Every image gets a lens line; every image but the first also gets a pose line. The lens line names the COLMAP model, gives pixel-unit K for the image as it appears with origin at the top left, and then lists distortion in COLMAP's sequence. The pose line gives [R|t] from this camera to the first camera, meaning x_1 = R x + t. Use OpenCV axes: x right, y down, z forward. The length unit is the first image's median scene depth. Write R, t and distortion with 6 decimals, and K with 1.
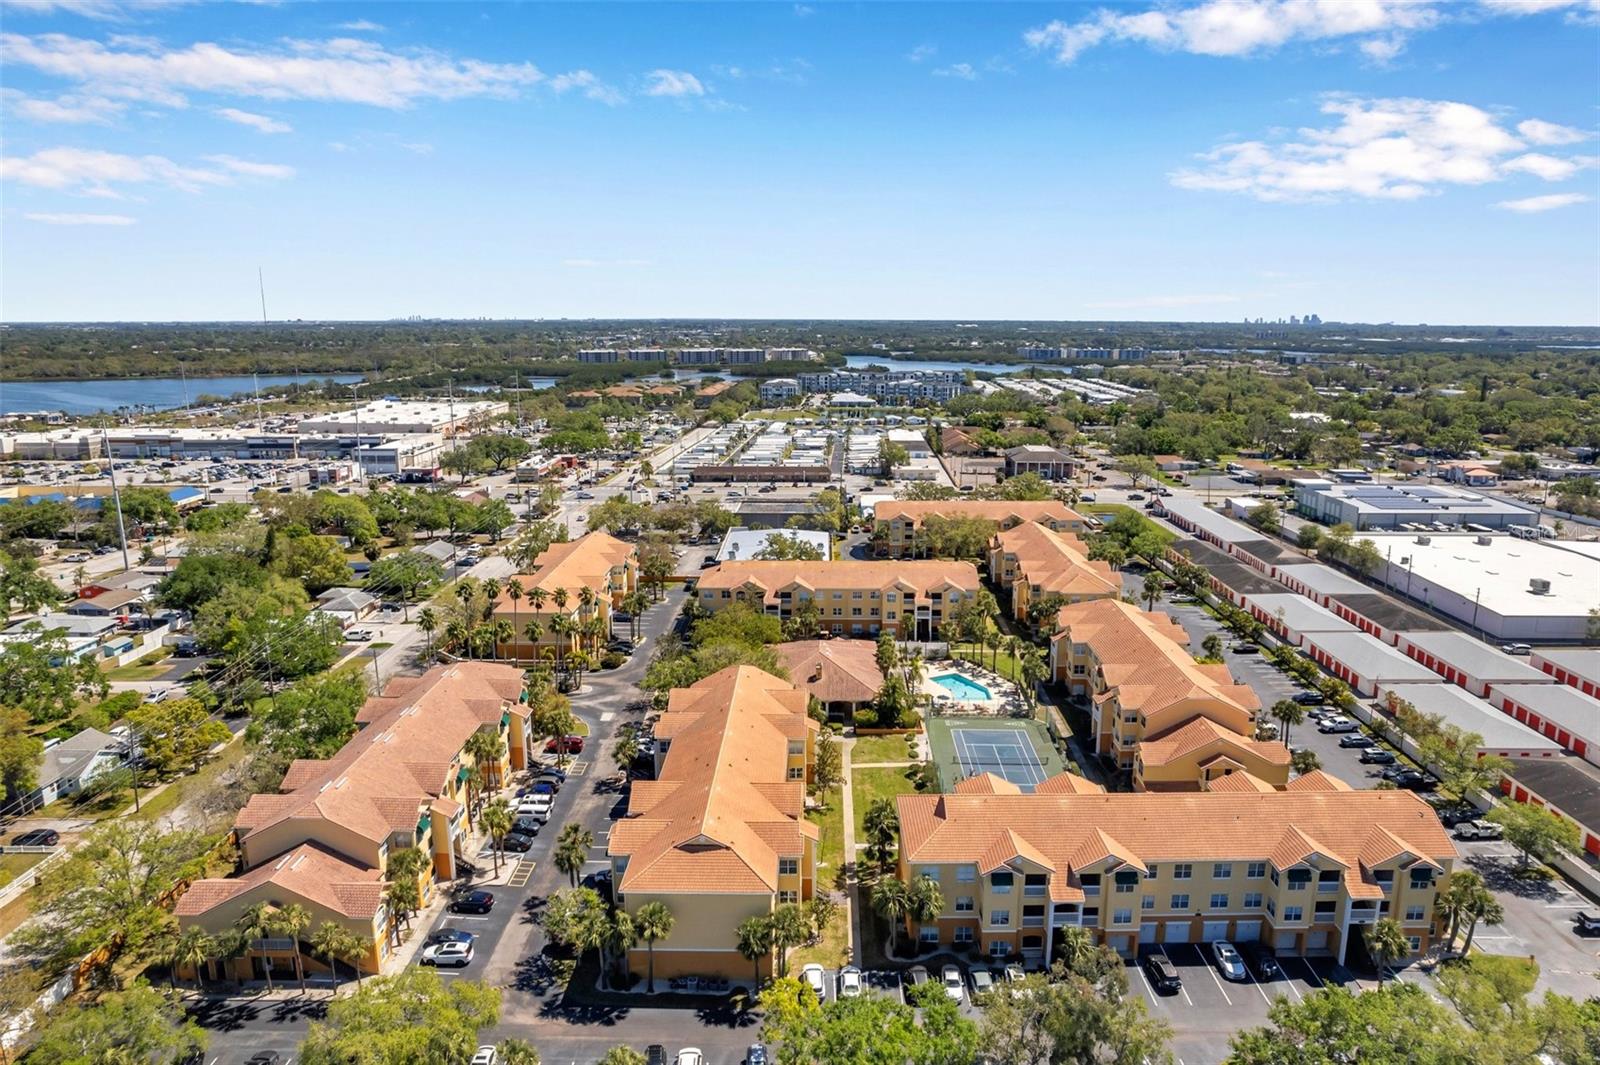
lens RADIAL K [[1032.4, 0, 814.4], [0, 1032.4, 549.7], [0, 0, 1]] dist [-0.077208, 0.069196]
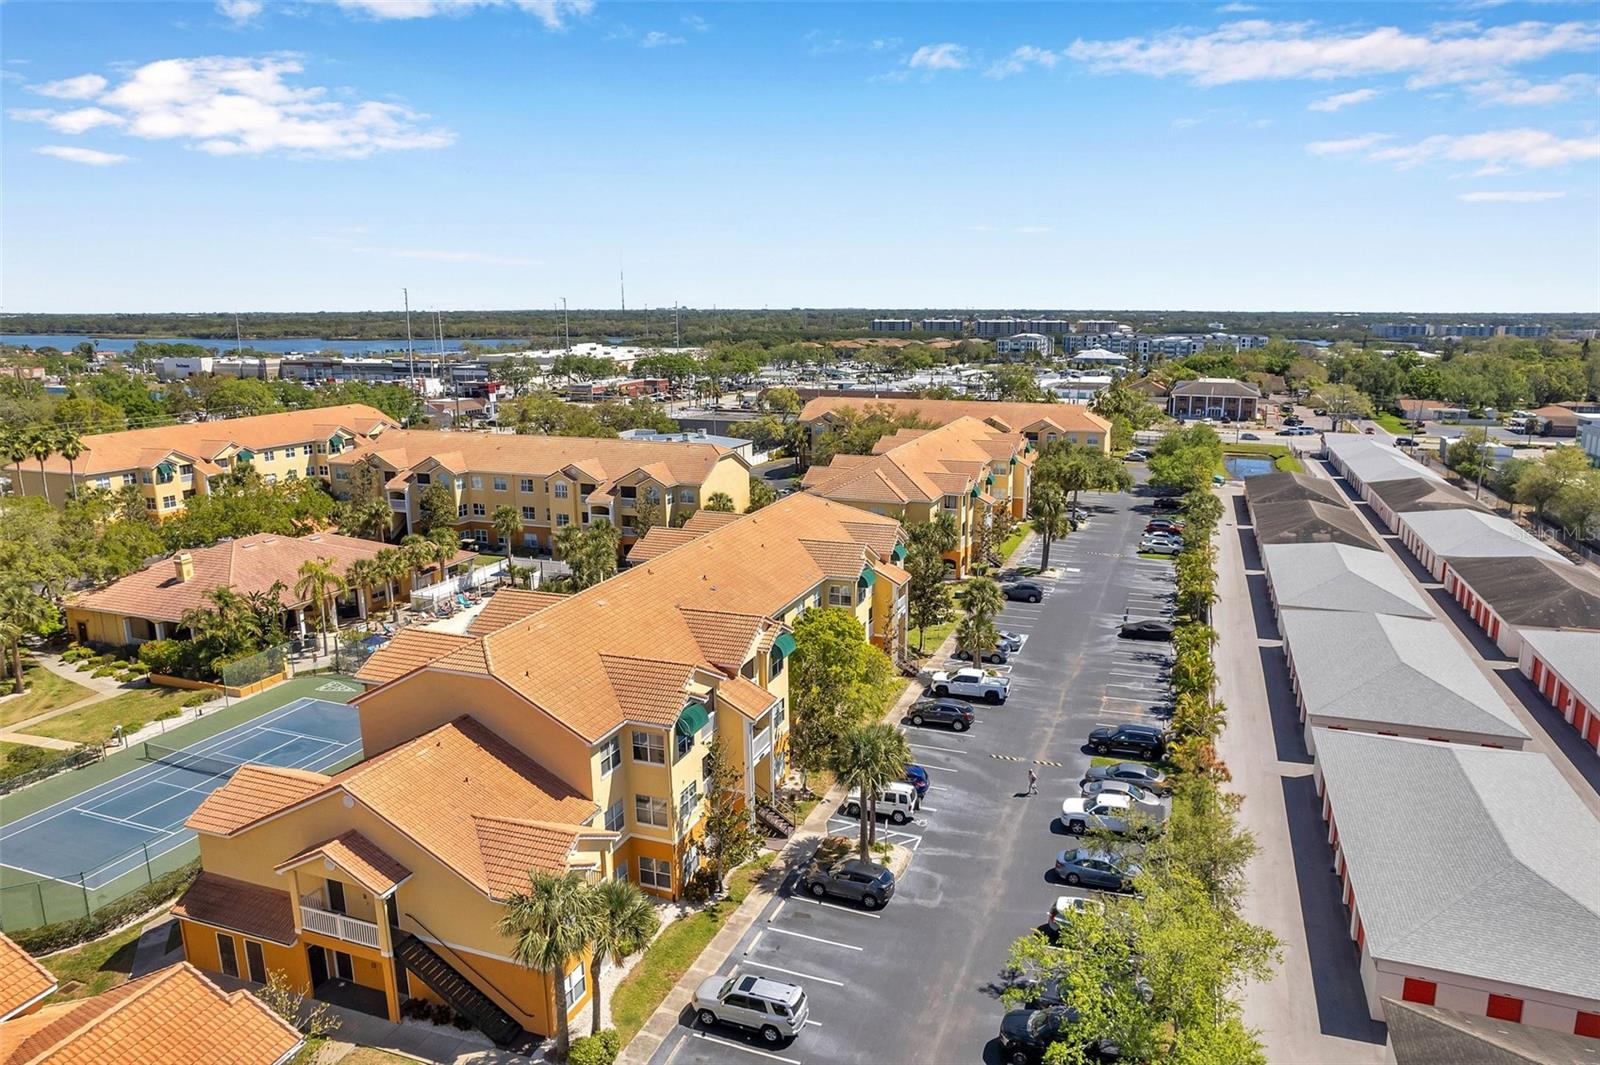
lens RADIAL K [[1038.3, 0, 846.3], [0, 1038.3, 531.8], [0, 0, 1]] dist [-0.070805, 0.061306]
pose [[0.949760, 0.066859, -0.305753, 0.395602], [-0.070621, 0.997502, -0.001246, 0.056129], [0.304906, 0.022776, 0.952110, 0.449496]]
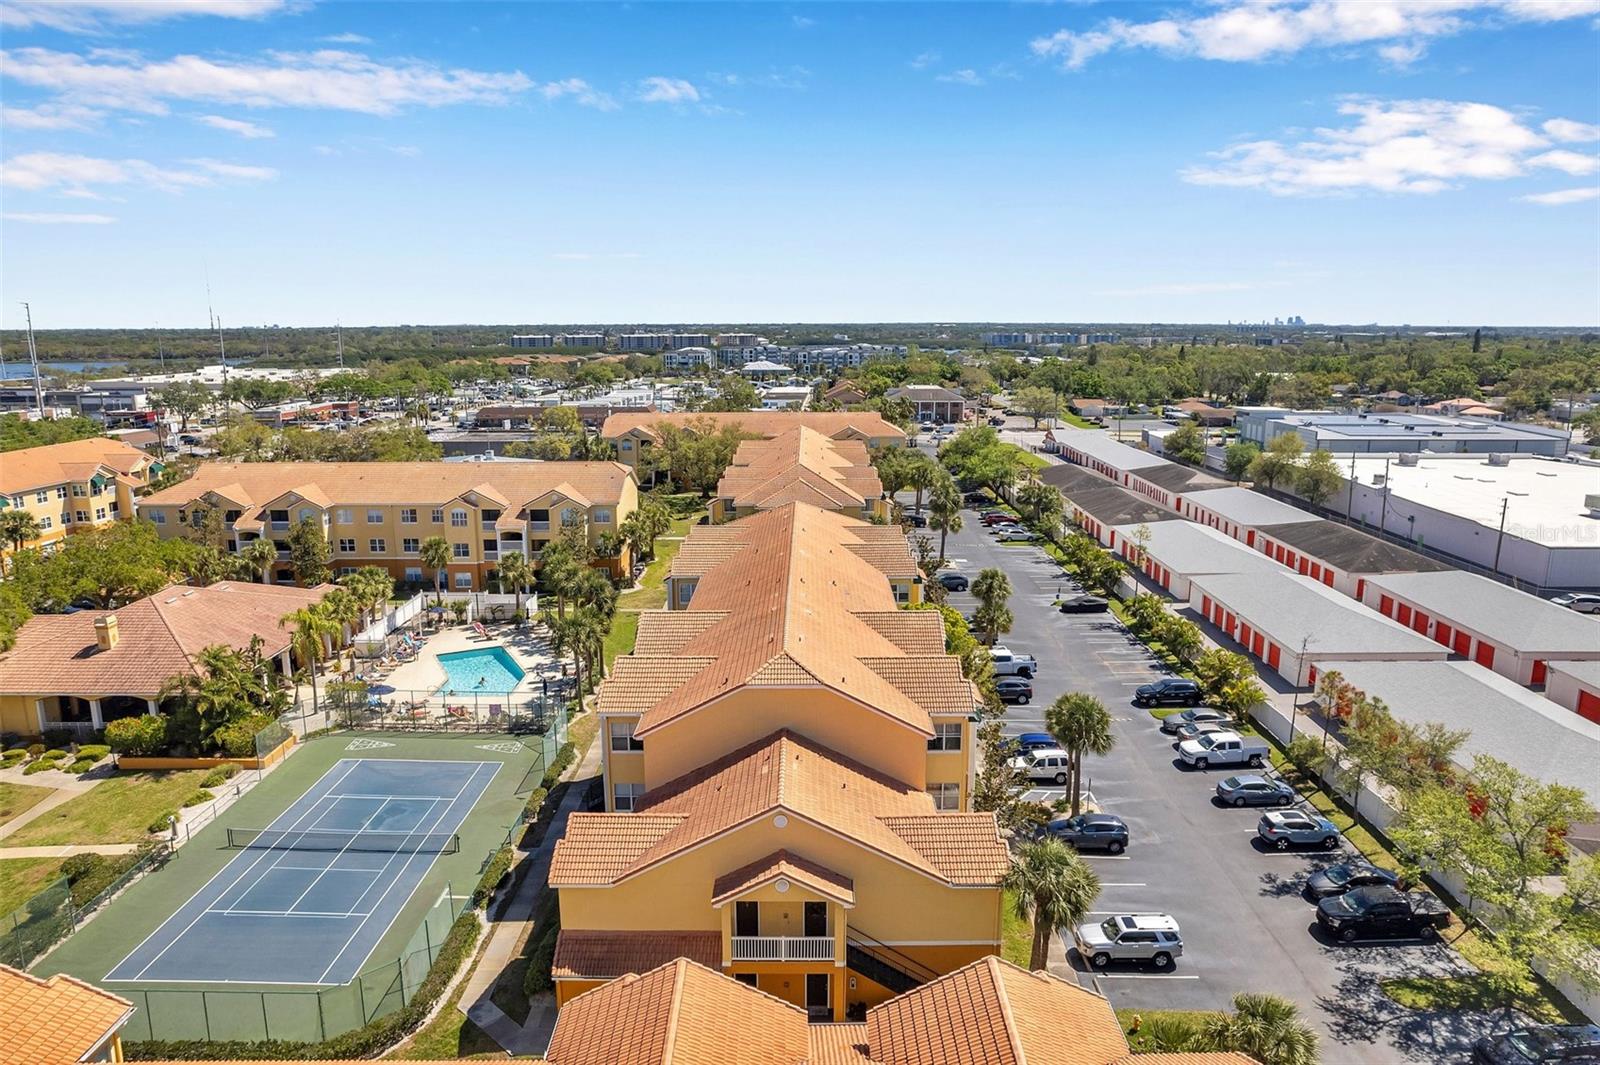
lens RADIAL K [[1032.4, 0, 814.4], [0, 1032.4, 549.7], [0, 0, 1]] dist [-0.077208, 0.069196]
pose [[0.999932, -0.004586, 0.010695, 0.248348], [0.004664, 0.999963, -0.007283, 0.064821], [-0.010661, 0.007332, 0.999916, 0.412192]]
